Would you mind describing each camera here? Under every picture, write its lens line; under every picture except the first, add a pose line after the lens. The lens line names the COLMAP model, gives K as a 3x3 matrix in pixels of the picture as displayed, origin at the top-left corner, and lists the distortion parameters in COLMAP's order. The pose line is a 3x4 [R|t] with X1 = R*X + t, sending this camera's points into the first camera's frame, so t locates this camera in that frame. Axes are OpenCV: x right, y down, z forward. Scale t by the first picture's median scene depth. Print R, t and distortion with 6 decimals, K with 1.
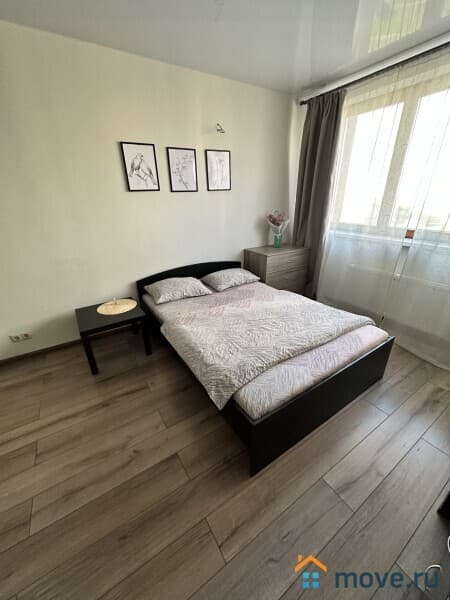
lens RADIAL K [[238.4, 0, 226.6], [0, 238.4, 298.8], [0, 0, 1]] dist [-0.000948, -0.000145]
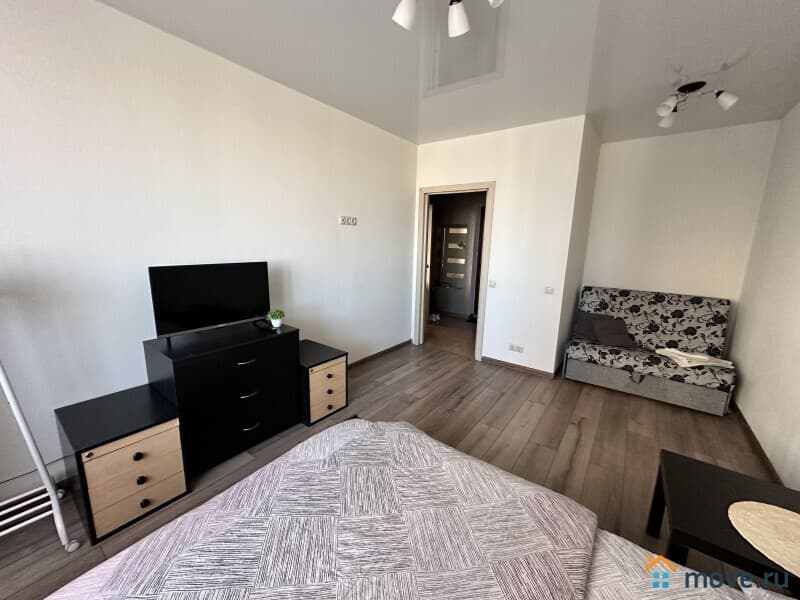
lens RADIAL K [[317.9, 0, 398.4], [0, 317.9, 301.2], [0, 0, 1]] dist [-0.000948, -0.000145]
pose [[-0.935030, 0.059253, -0.349582, 0.212724], [-0.150499, 0.826391, 0.542612, -0.407646], [0.321043, 0.559971, -0.763783, 0.972221]]
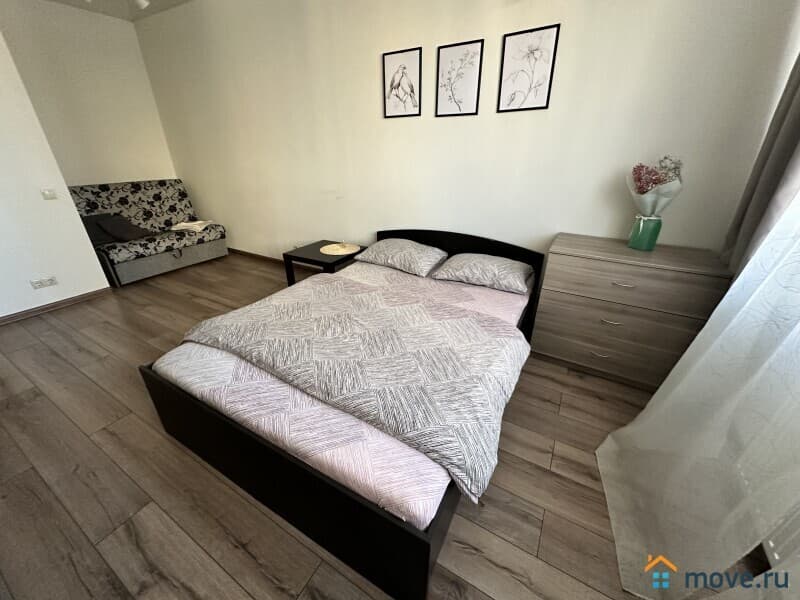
lens RADIAL K [[317.9, 0, 398.4], [0, 317.9, 301.2], [0, 0, 1]] dist [-0.000948, -0.000145]
pose [[0.459103, 0.401092, -0.792685, 0.709336], [-0.357944, 0.900162, 0.248162, -0.174163], [0.813081, 0.169805, 0.556836, 0.537998]]
